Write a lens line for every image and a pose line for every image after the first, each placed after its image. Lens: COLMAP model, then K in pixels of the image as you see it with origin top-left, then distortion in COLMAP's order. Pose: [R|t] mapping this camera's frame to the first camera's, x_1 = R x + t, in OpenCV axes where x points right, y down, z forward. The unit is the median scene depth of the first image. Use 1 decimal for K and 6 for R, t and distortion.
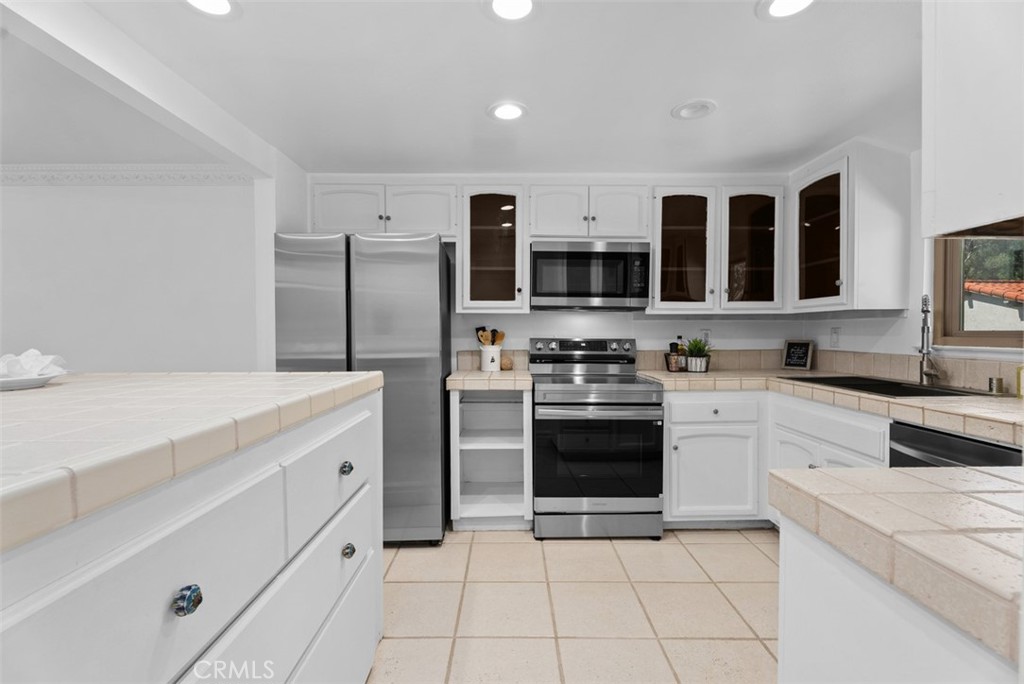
lens RADIAL K [[453.8, 0, 512.0], [0, 453.8, 342.0], [0, 0, 1]] dist [-0.000602, -0.000200]
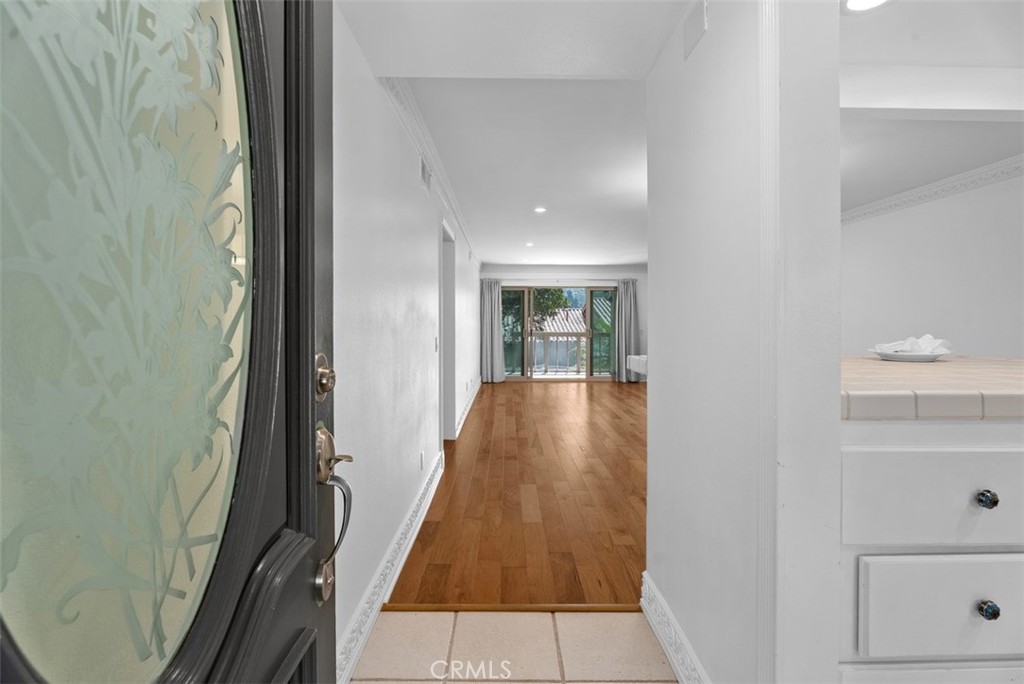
lens RADIAL K [[484.6, 0, 513.2], [0, 484.6, 326.8], [0, 0, 1]] dist [-0.000763, -0.000290]
pose [[0.014209, 0.010262, -0.999846, 0.216339], [-0.018113, 0.999786, 0.010004, 0.000619], [0.999735, 0.017968, 0.014392, -0.153928]]
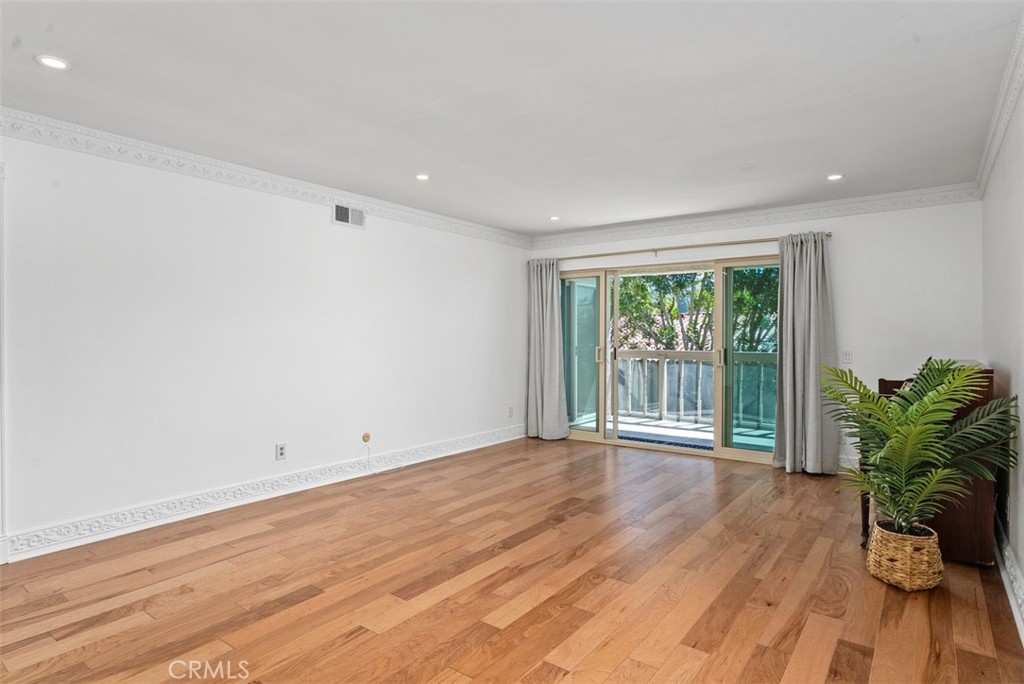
lens RADIAL K [[560.9, 0, 512.0], [0, 560.9, 342.0], [0, 0, 1]] dist [0.000128, 0.000032]
pose [[-0.601355, 0.013298, -0.798872, -1.298326], [-0.013172, 0.999561, 0.026553, -0.020547], [0.798874, 0.026491, -0.600915, 1.045953]]
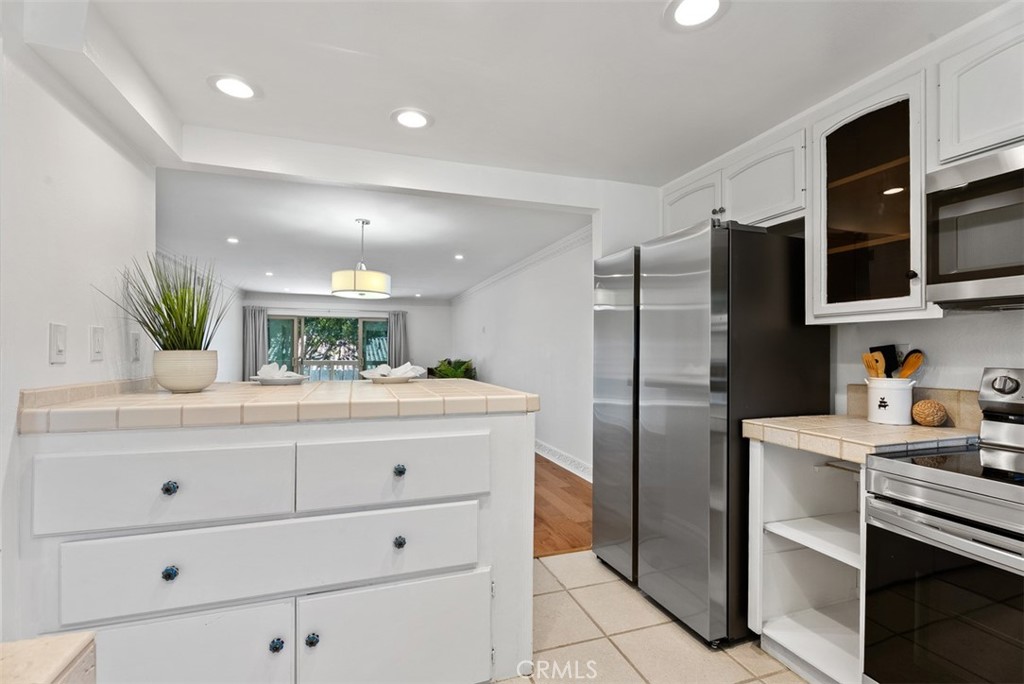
lens RADIAL K [[461.5, 0, 513.7], [0, 461.5, 355.0], [0, 0, 1]] dist [0.001740, 0.000202]
pose [[0.317389, 0.009479, -0.948248, 0.413478], [-0.022804, 0.999737, 0.002361, -0.013702], [0.948021, 0.020875, 0.317521, 0.433681]]
